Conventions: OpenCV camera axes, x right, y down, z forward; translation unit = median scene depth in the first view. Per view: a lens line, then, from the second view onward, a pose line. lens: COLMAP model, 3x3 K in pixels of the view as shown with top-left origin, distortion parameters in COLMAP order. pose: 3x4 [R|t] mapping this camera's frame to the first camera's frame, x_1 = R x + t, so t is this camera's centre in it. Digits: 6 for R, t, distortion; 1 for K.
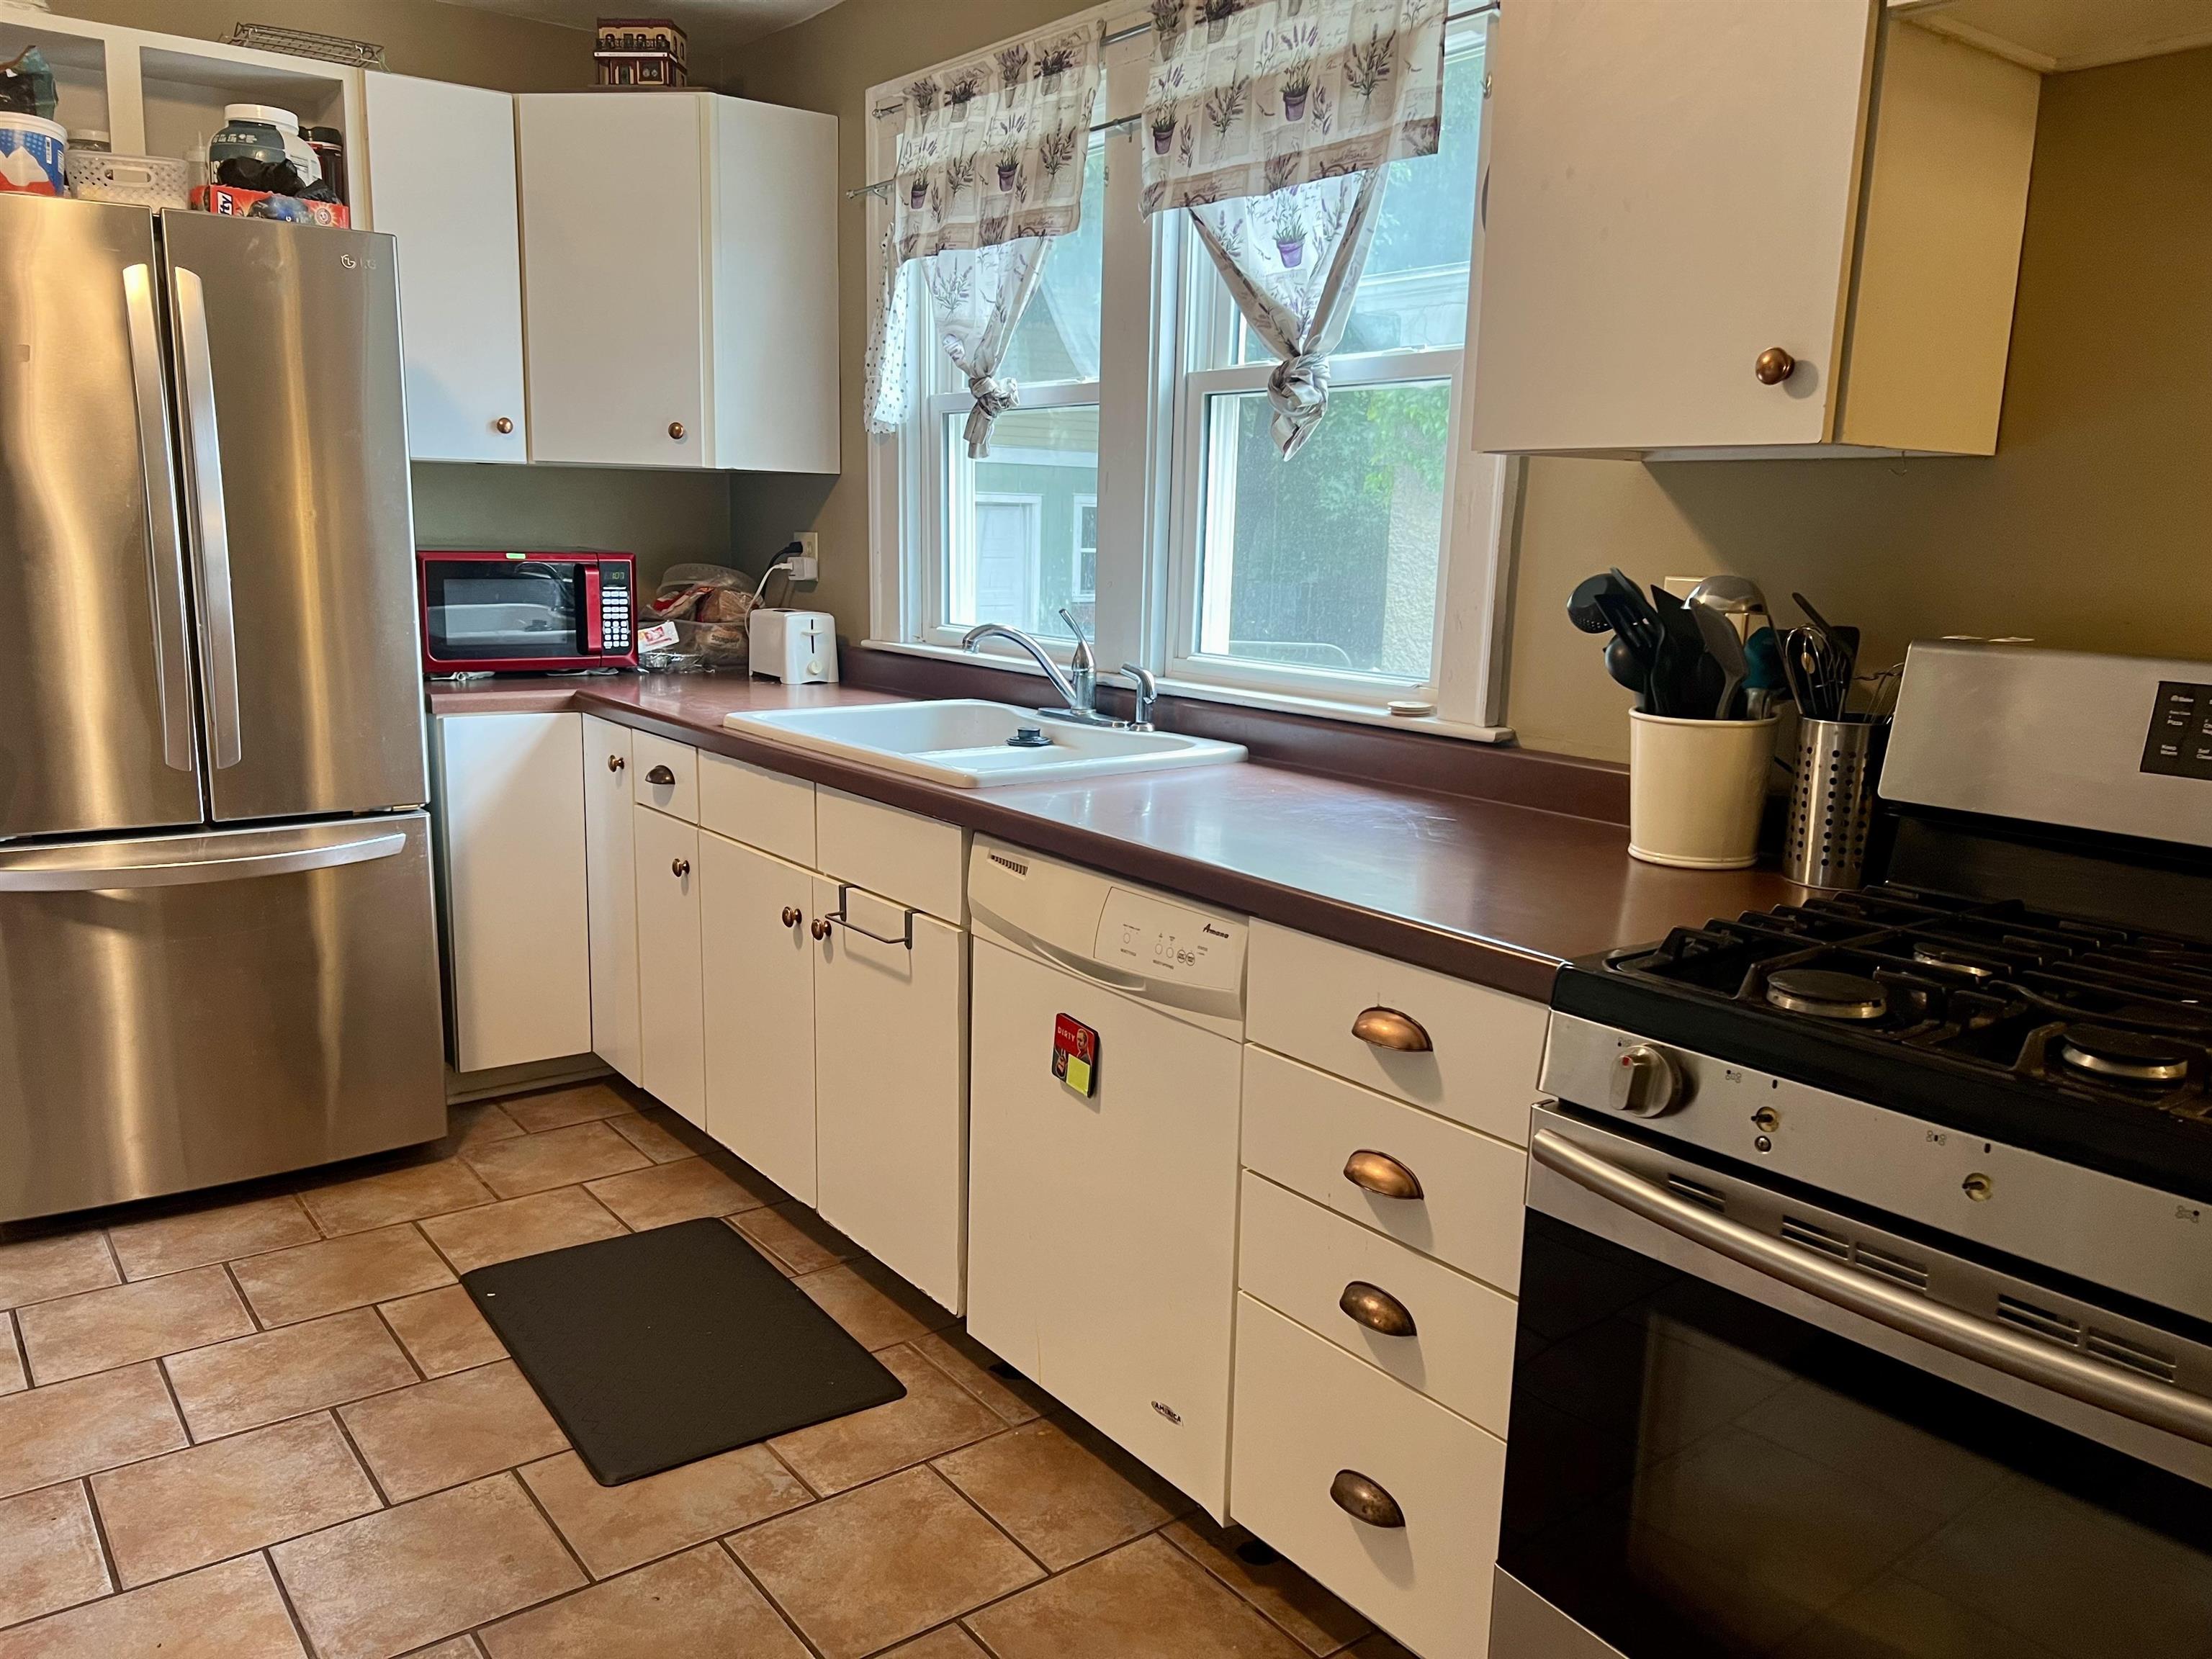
lens RADIAL K [[1658.9, 0, 1098.1], [0, 1658.9, 866.7], [0, 0, 1]] dist [0.004693, -0.003090]
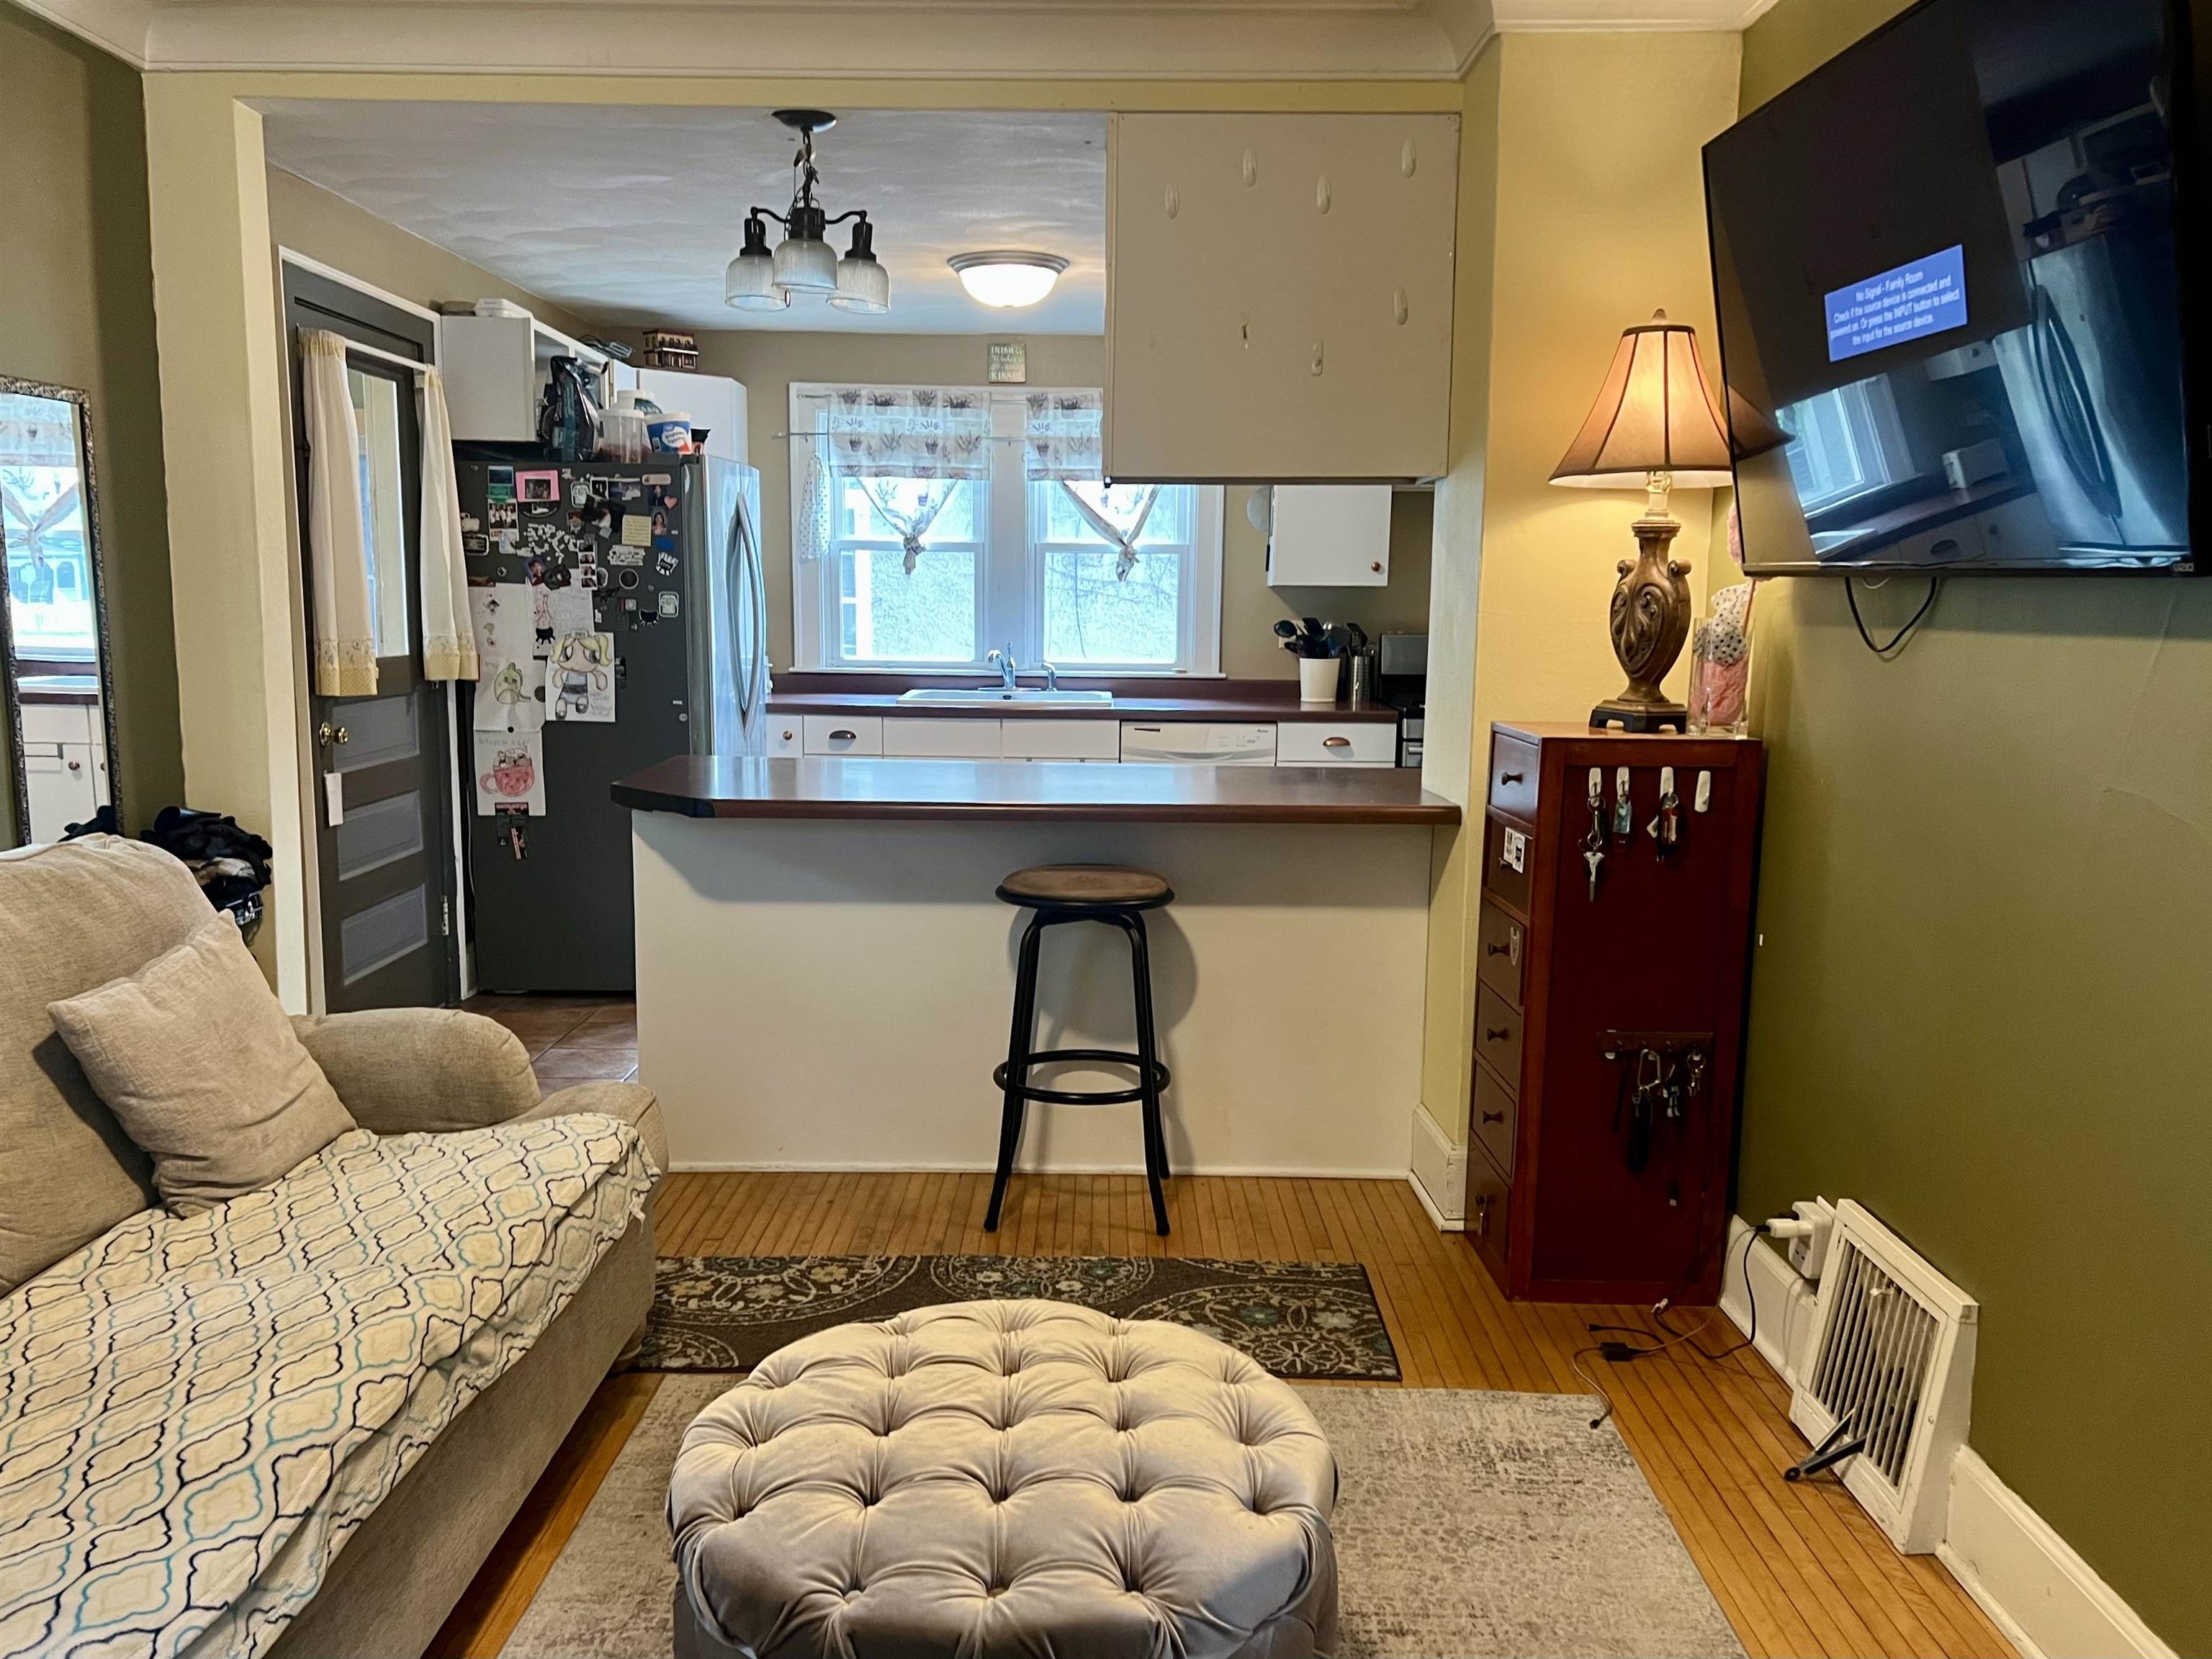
lens RADIAL K [[1752.4, 0, 1094.6], [0, 1752.4, 868.5], [0, 0, 1]] dist [0.089750, -0.157007]
pose [[0.605116, -0.146392, 0.782562, -2.102723], [0.166356, 0.984501, 0.055533, 0.042834], [-0.778563, 0.096580, 0.620090, -0.642602]]
